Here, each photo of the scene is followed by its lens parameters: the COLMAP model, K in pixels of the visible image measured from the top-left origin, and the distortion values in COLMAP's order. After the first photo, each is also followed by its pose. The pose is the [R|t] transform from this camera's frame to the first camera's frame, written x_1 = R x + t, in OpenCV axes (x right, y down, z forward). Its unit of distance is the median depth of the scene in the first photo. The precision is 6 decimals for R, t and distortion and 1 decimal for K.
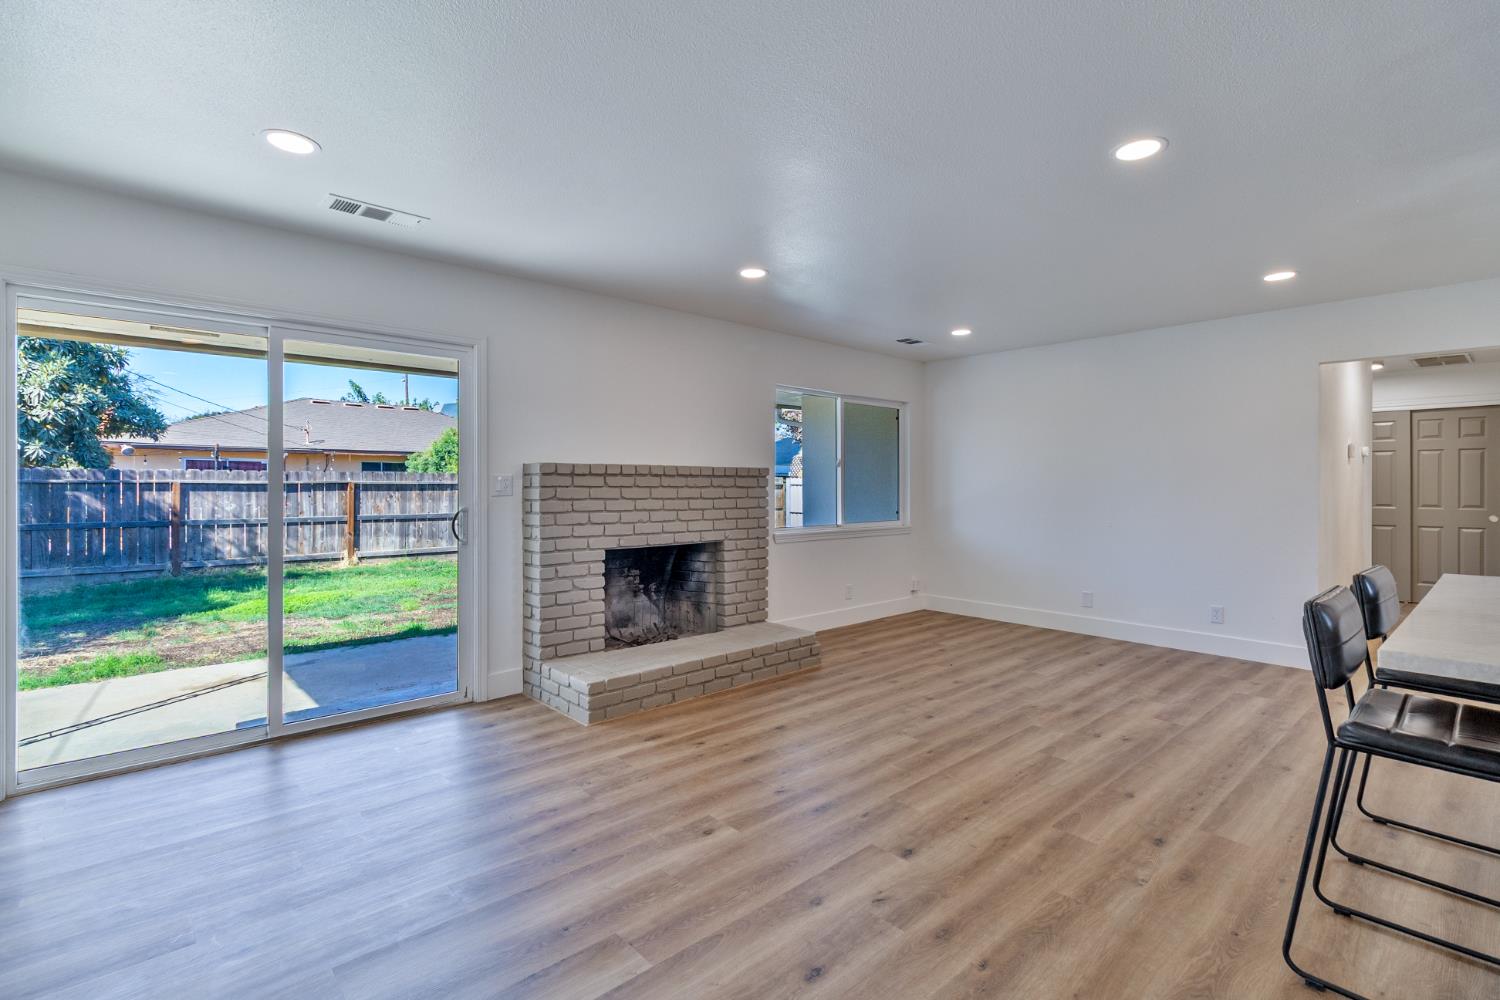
lens RADIAL K [[693.0, 0, 752.1], [0, 693.0, 487.1], [0, 0, 1]] dist [-0.001569, -0.000467]
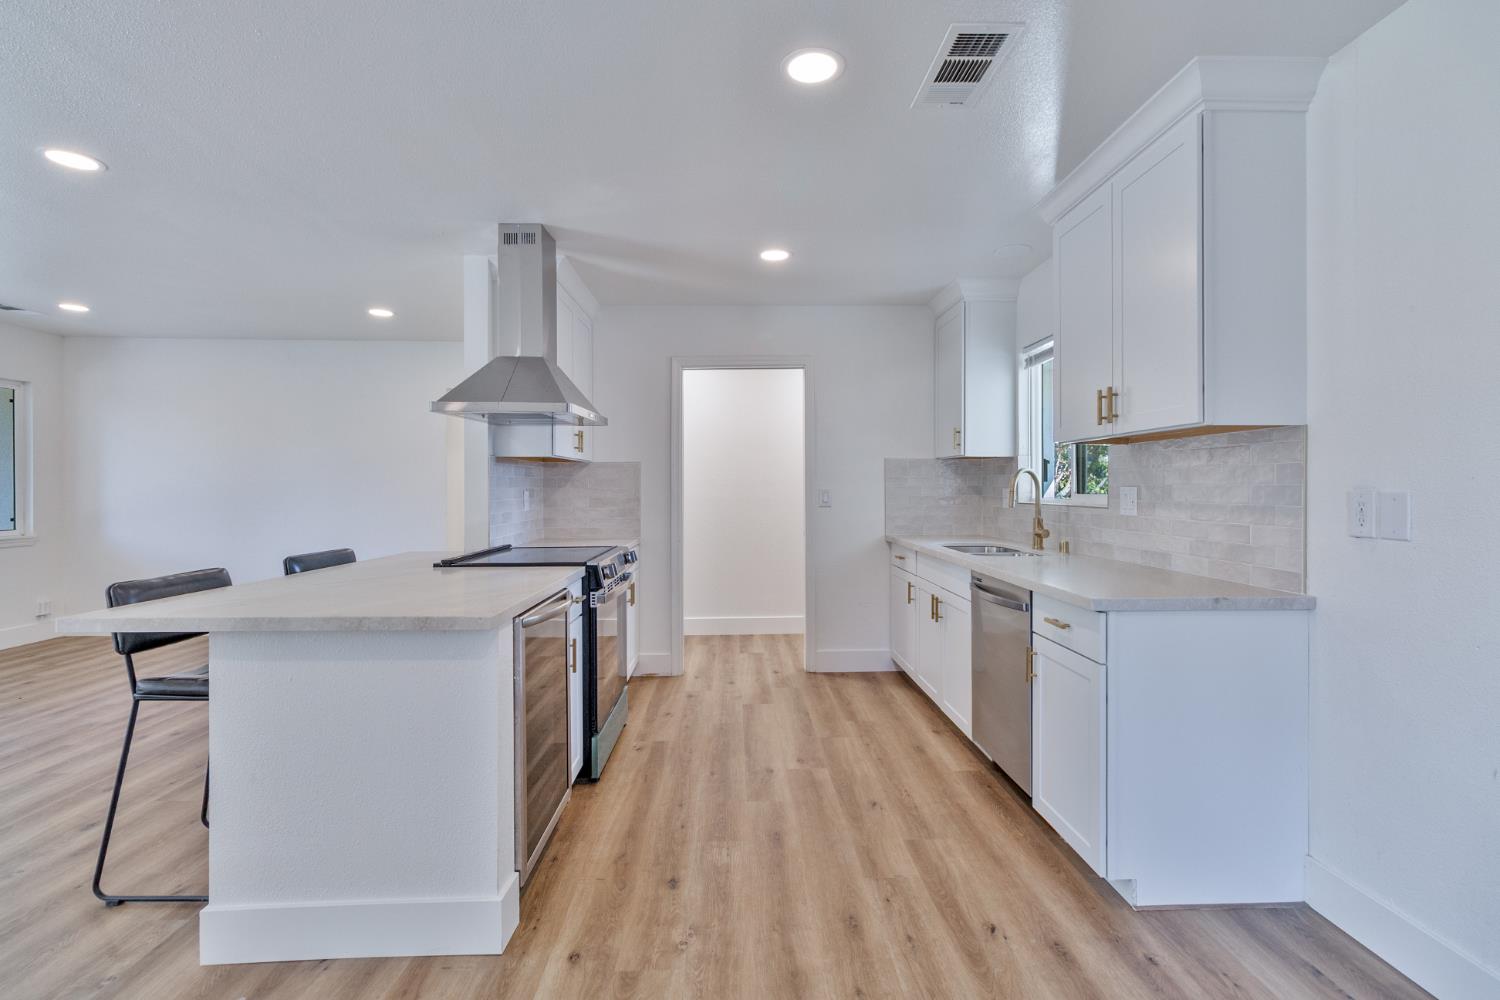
lens RADIAL K [[689.6, 0, 753.5], [0, 689.6, 489.3], [0, 0, 1]] dist [-0.000014, -0.000127]
pose [[0.646410, -0.001121, 0.762989, 0.186815], [-0.000818, 0.999997, 0.002162, -0.000944], [-0.762989, -0.002021, 0.646408, -0.187569]]
